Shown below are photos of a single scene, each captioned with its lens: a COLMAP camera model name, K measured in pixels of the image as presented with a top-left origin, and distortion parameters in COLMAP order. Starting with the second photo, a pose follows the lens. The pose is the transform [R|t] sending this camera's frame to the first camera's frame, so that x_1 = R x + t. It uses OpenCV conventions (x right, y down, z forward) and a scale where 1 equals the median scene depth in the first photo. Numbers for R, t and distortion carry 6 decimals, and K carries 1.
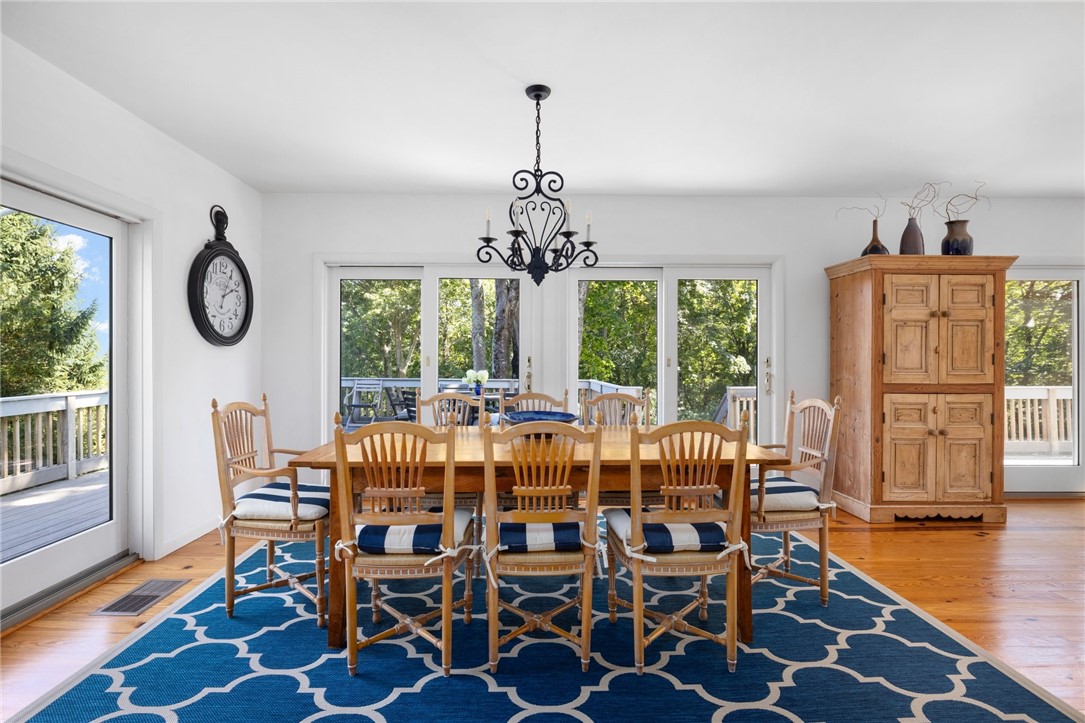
lens RADIAL K [[515.0, 0, 542.4], [0, 515.0, 360.0], [0, 0, 1]] dist [-0.004274, -0.000071]
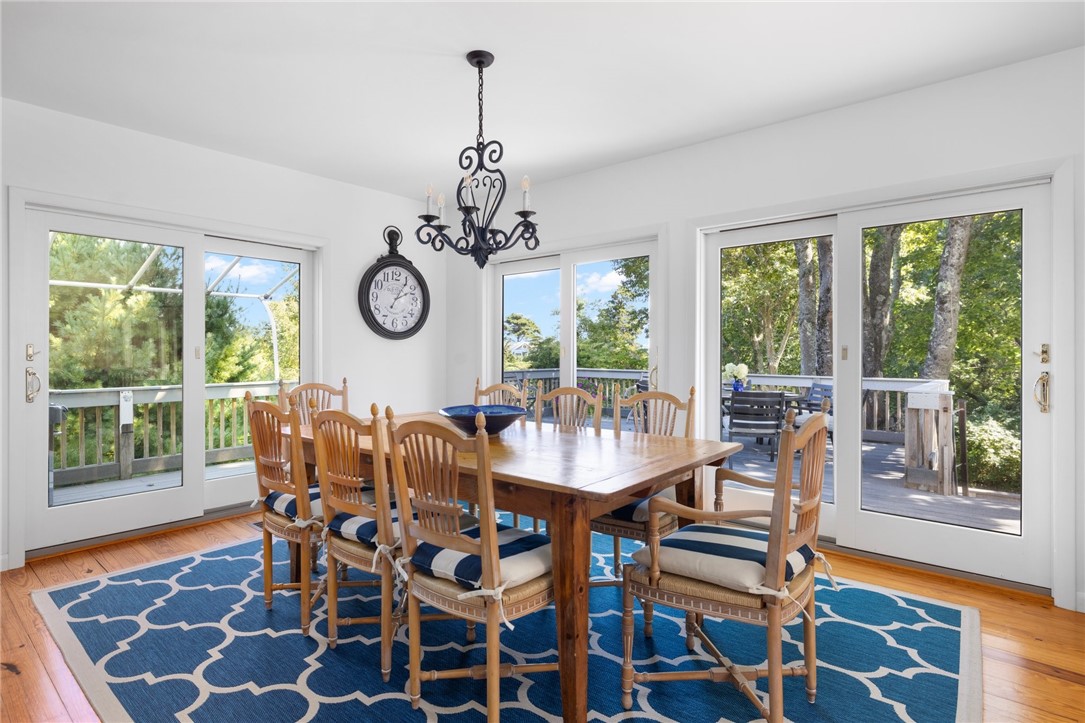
lens RADIAL K [[554.3, 0, 540.1], [0, 554.3, 351.5], [0, 0, 1]] dist [0.003637, 0.000200]
pose [[0.754621, -0.003096, -0.656154, 0.717150], [0.001868, 0.999995, -0.002570, 0.007448], [0.656158, 0.000714, 0.754623, 0.316318]]
